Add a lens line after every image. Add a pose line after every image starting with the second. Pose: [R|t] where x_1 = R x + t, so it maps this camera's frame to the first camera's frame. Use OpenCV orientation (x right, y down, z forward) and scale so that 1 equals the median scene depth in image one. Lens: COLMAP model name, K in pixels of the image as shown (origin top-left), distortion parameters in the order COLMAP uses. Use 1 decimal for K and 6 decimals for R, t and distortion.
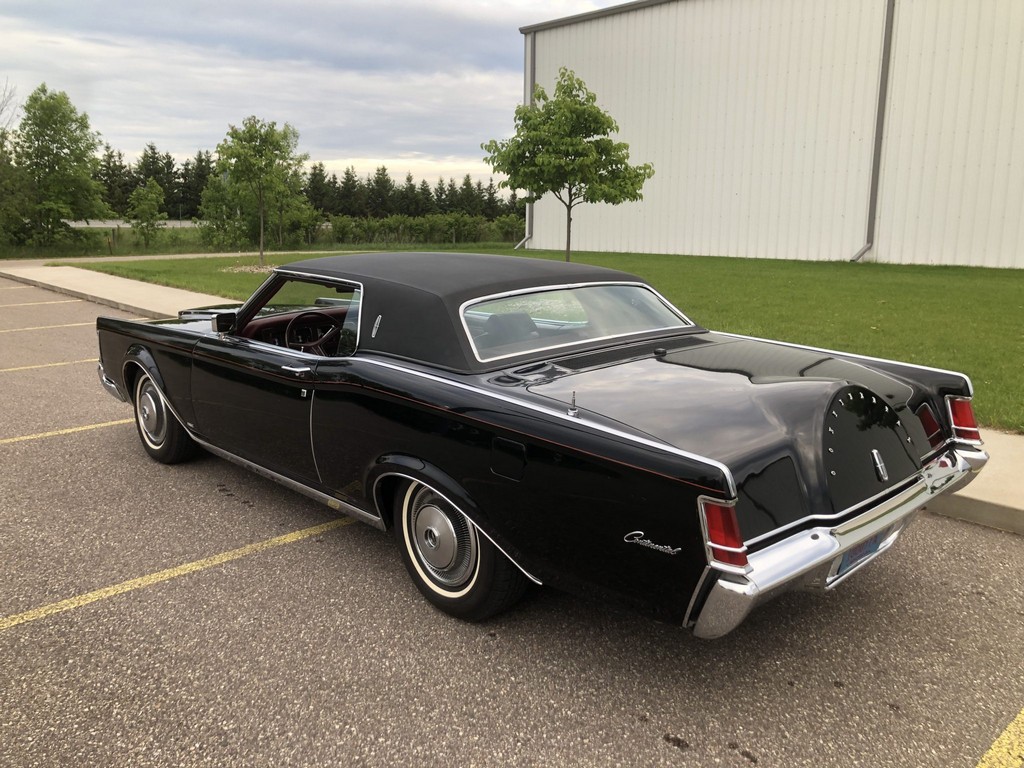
lens RADIAL K [[844.1, 0, 514.4], [0, 844.1, 383.2], [0, 0, 1]] dist [0.014903, 0.004211]
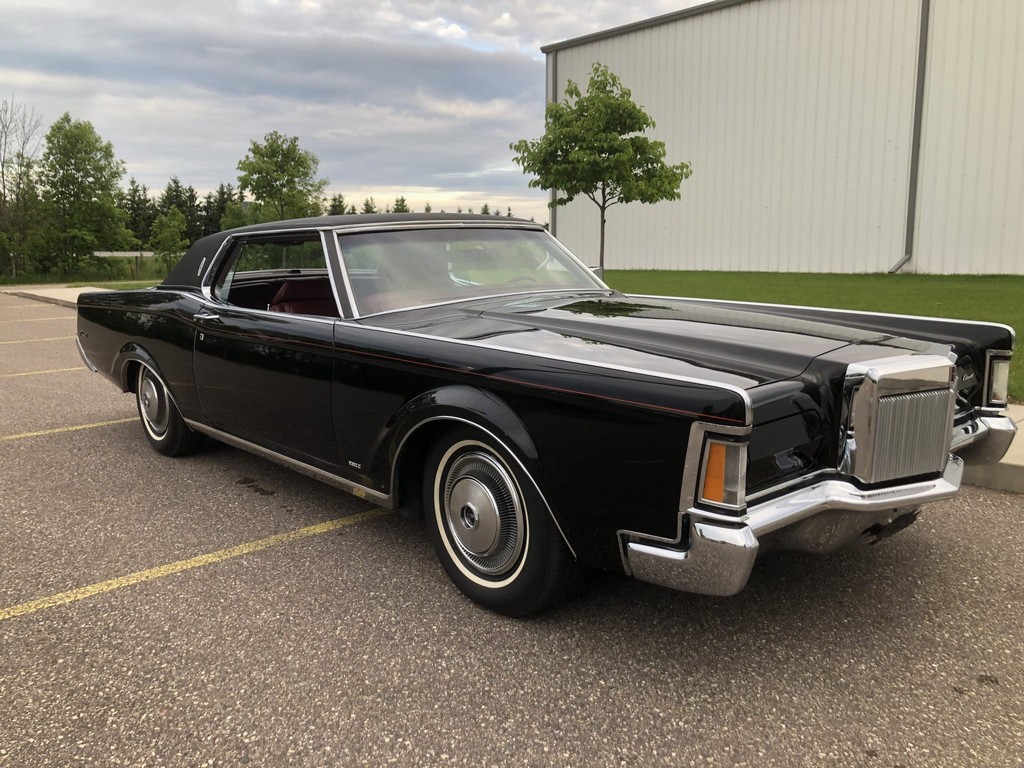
lens RADIAL K [[844.1, 0, 507.6], [0, 844.1, 387.8], [0, 0, 1]] dist [0.014903, 0.004211]
pose [[0.999556, -0.006538, -0.029057, -0.038584], [0.005637, 0.999504, -0.030972, 0.055394], [0.029245, 0.030795, 0.999098, 0.110578]]
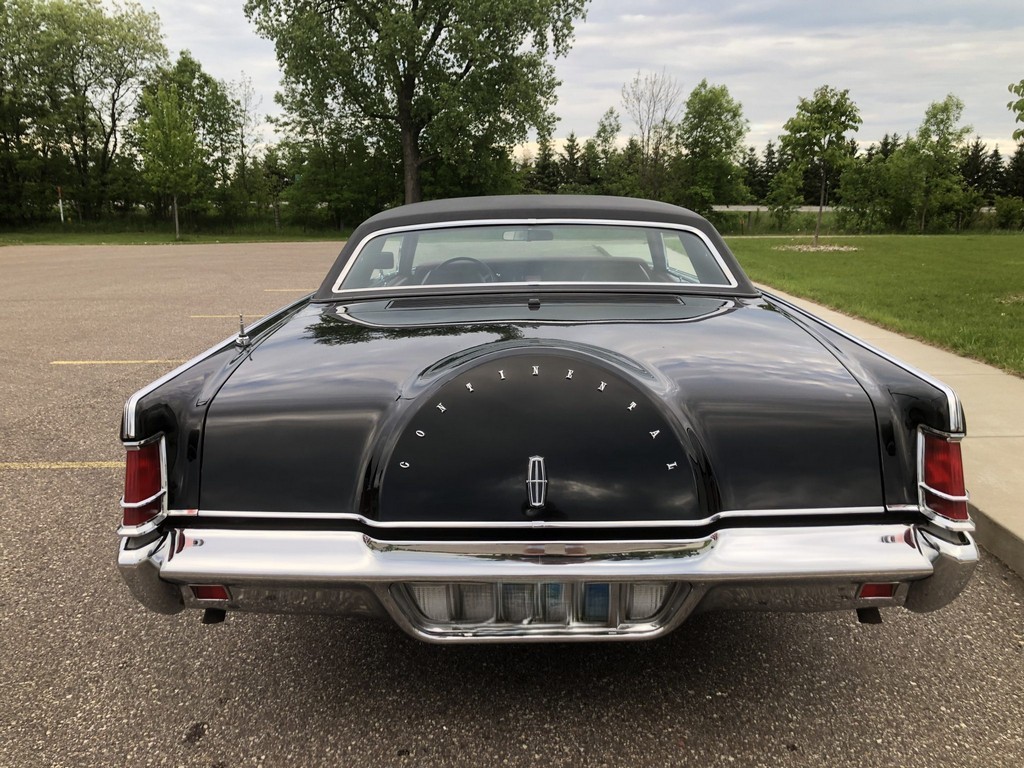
lens RADIAL K [[844.1, 0, 504.4], [0, 844.1, 376.5], [0, 0, 1]] dist [0.014903, 0.004211]
pose [[0.711064, 0.138254, -0.689401, 0.481899], [-0.134223, 0.989138, 0.059923, -0.008635], [0.690197, 0.049925, 0.721897, 0.301612]]
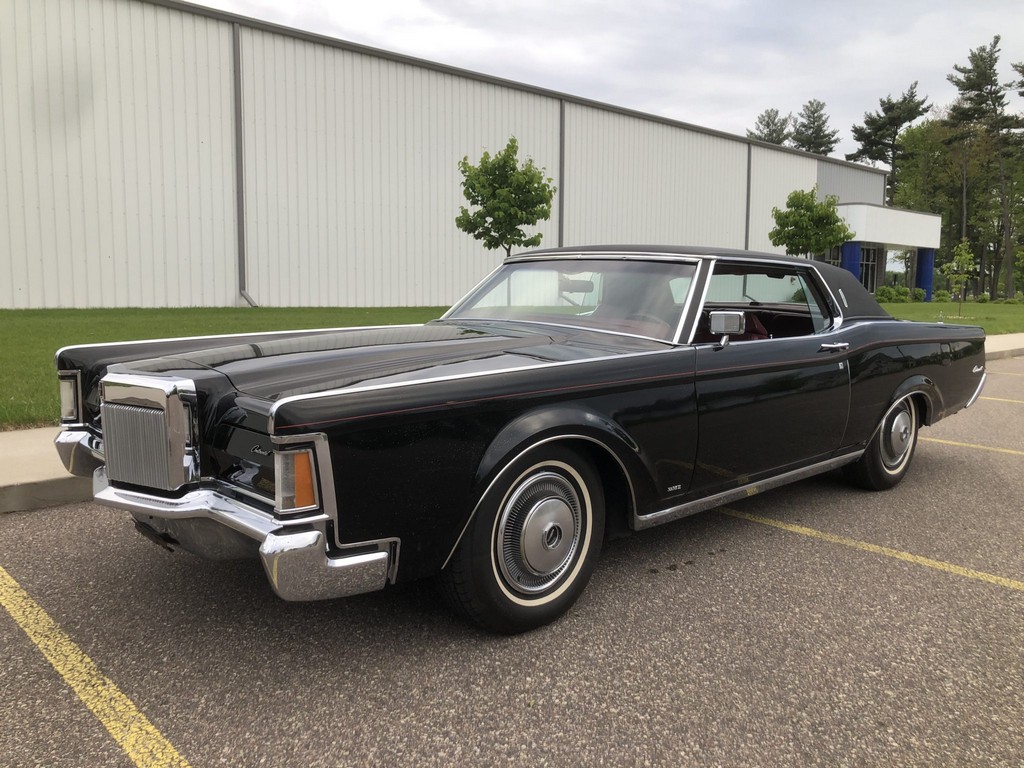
lens RADIAL K [[844.1, 0, 506.2], [0, 844.1, 375.6], [0, 0, 1]] dist [0.014903, 0.004211]
pose [[-0.007769, -0.110808, 0.993811, -1.007541], [0.182902, 0.976918, 0.110354, -0.132012], [-0.983101, 0.182627, 0.012677, 1.074347]]
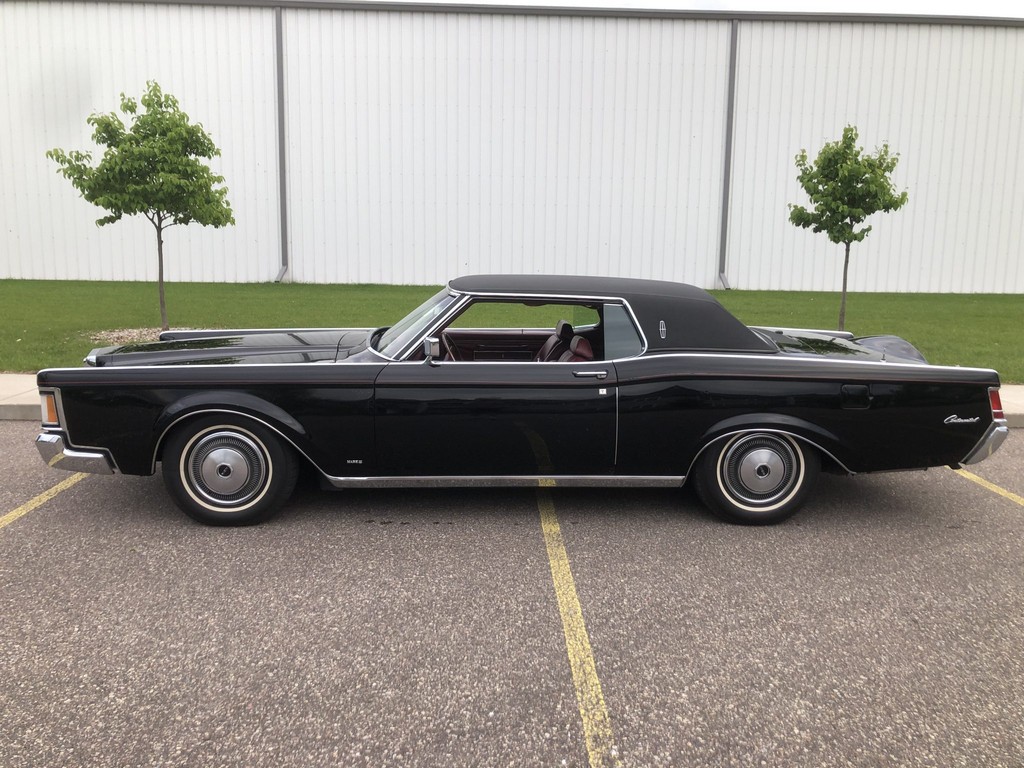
lens RADIAL K [[844.1, 0, 510.0], [0, 844.1, 379.5], [0, 0, 1]] dist [0.014903, 0.004211]
pose [[0.654016, -0.110726, 0.748333, -0.933012], [0.133337, 0.990615, 0.030043, -0.044848], [-0.744637, 0.080132, 0.662642, 0.236533]]
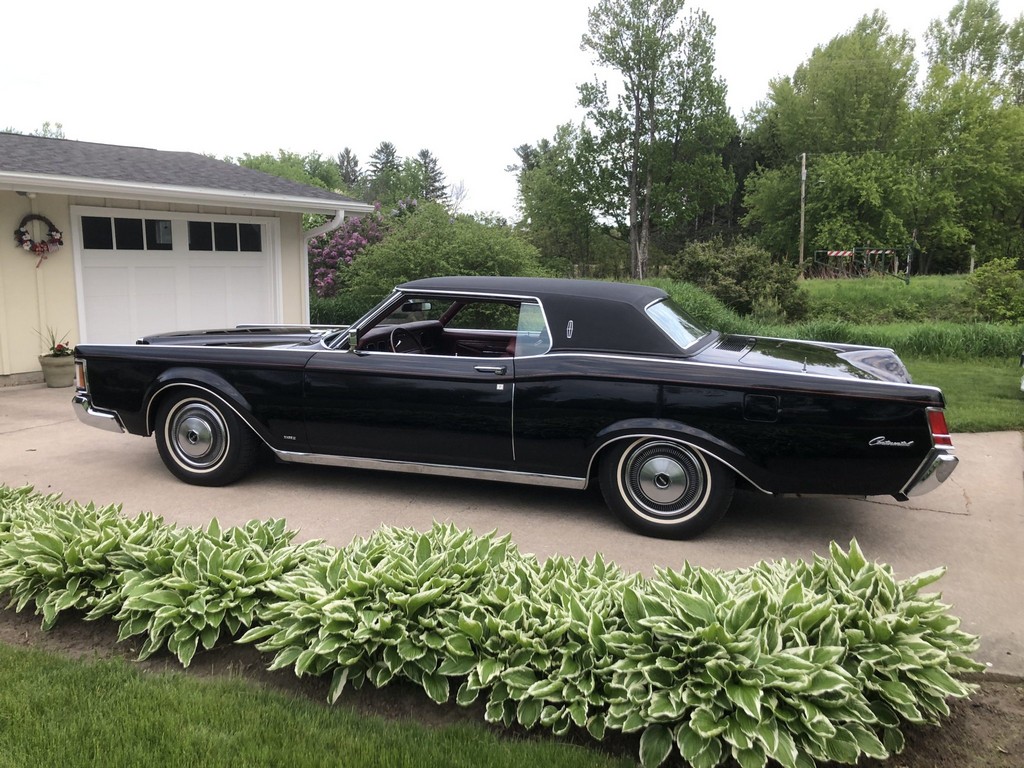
lens RADIAL K [[844.1, 0, 510.2], [0, 844.1, 380.9], [0, 0, 1]] dist [0.014903, 0.004211]
pose [[0.872380, -0.052548, 0.485996, -0.631516], [0.075534, 0.996755, -0.027813, 0.028428], [-0.482958, 0.060972, 0.873518, -0.049999]]
